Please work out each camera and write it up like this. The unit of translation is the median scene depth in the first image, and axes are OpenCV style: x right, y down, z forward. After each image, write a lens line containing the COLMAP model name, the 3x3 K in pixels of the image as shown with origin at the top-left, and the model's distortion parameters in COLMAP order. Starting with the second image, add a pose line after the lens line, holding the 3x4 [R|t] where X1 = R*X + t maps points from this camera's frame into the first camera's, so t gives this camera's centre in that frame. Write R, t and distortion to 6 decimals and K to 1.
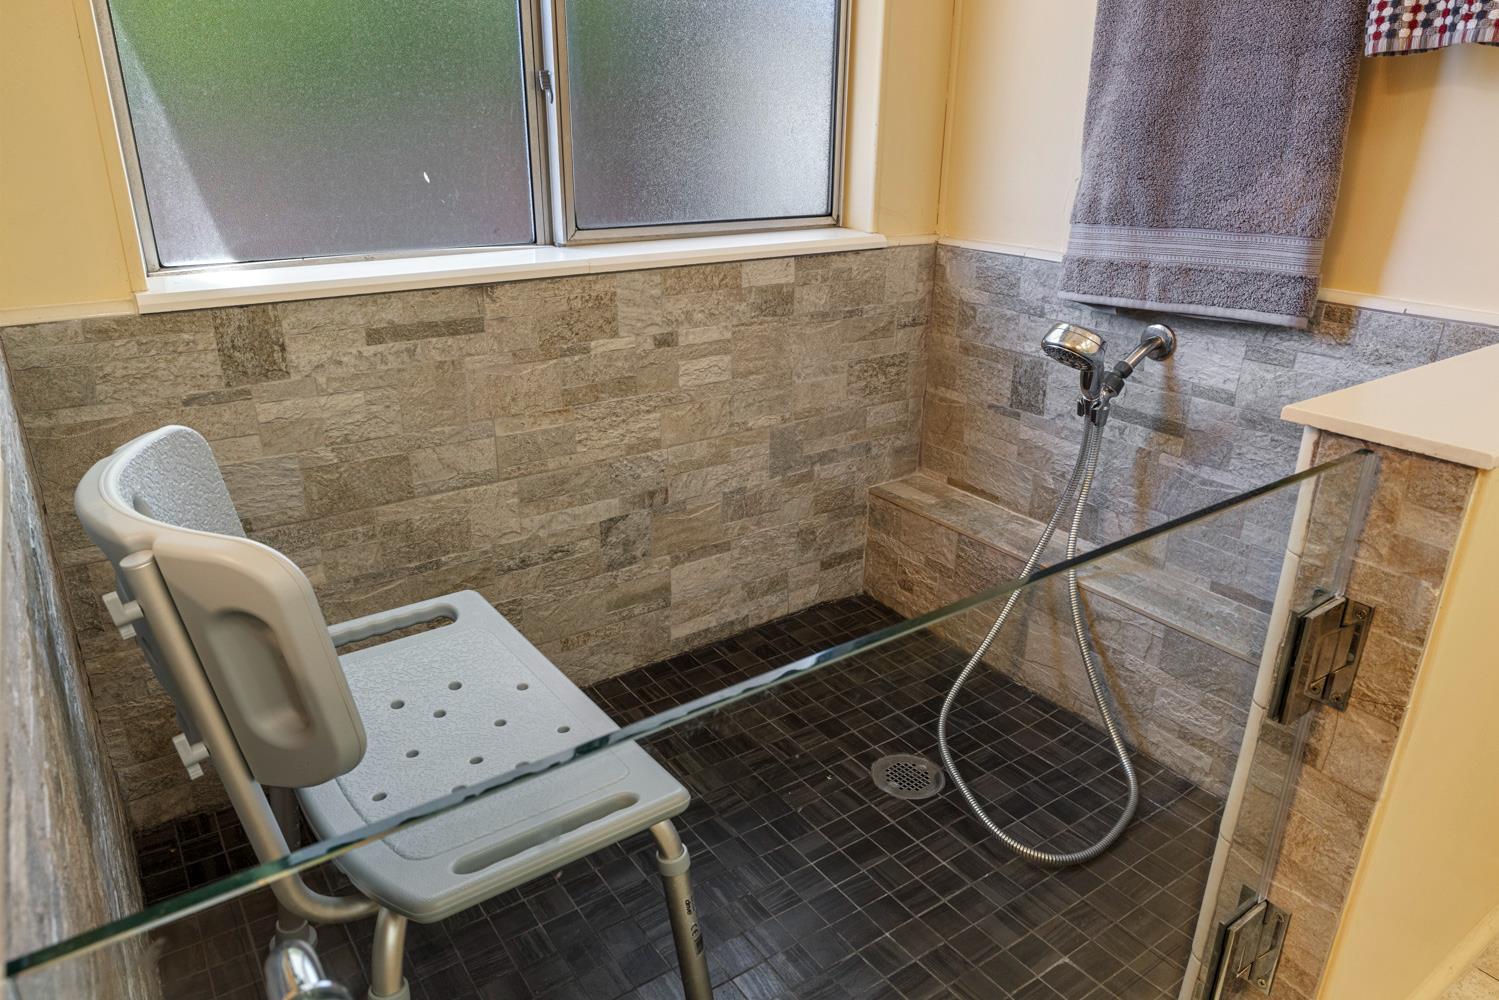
lens RADIAL K [[987.2, 0, 741.1], [0, 987.2, 502.8], [0, 0, 1]] dist [-0.004742, -0.000489]
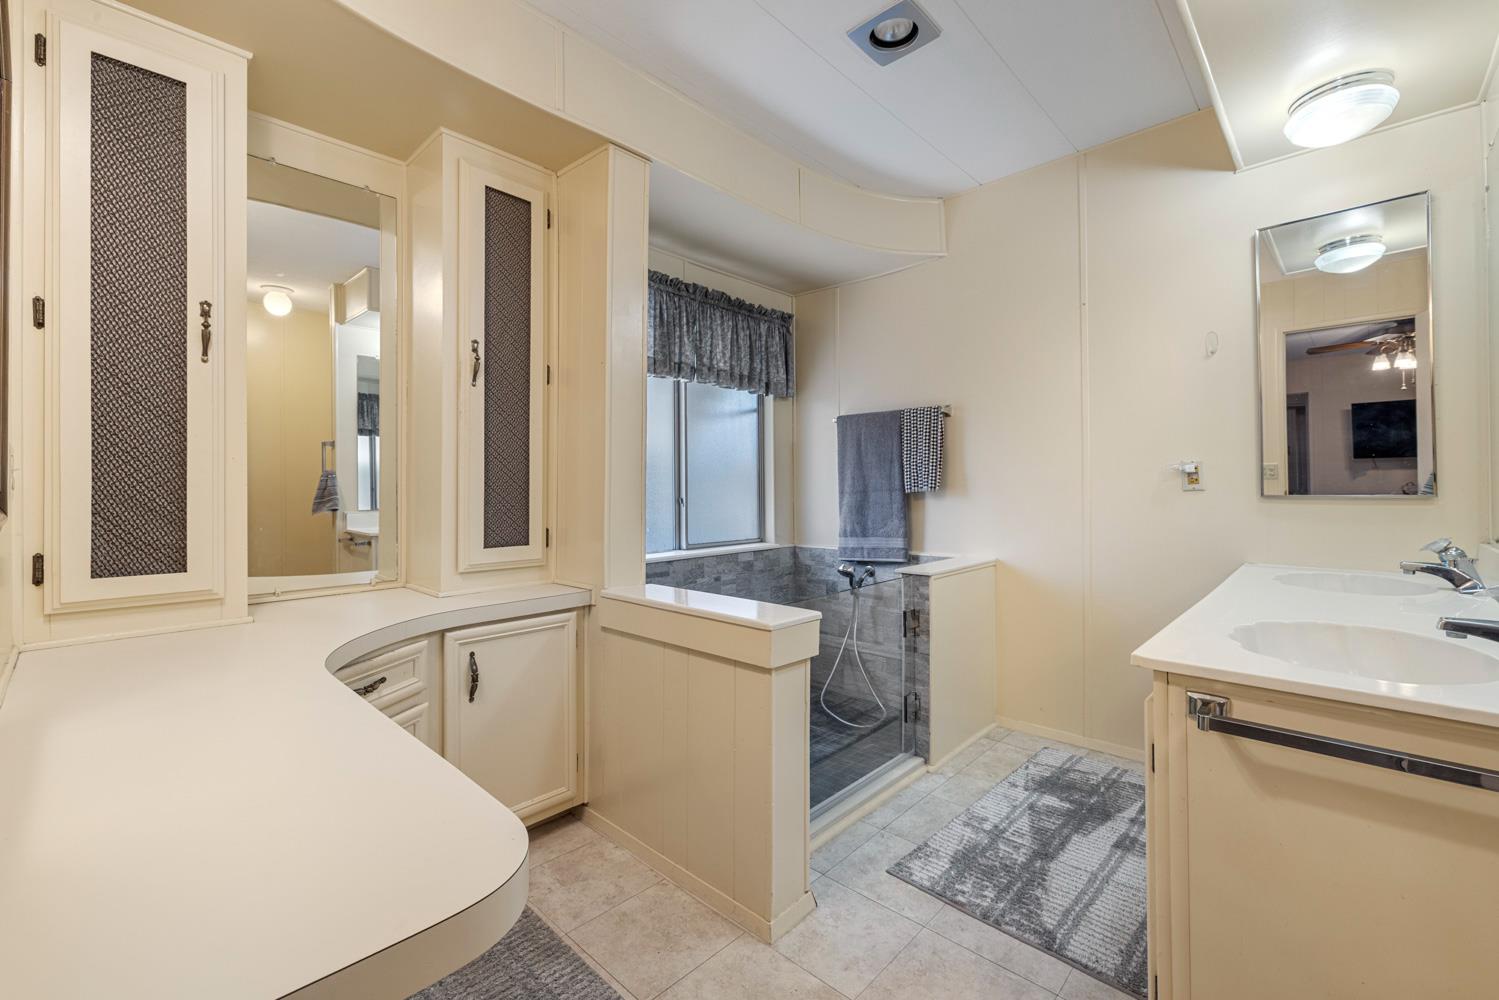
lens RADIAL K [[648.3, 0, 752.2], [0, 648.3, 491.1], [0, 0, 1]] dist [0.000793, 0.000212]
pose [[0.977236, -0.019481, 0.211257, -0.414788], [0.095196, 0.930164, -0.354587, 0.321689], [-0.189596, 0.366626, 0.910845, -0.999232]]
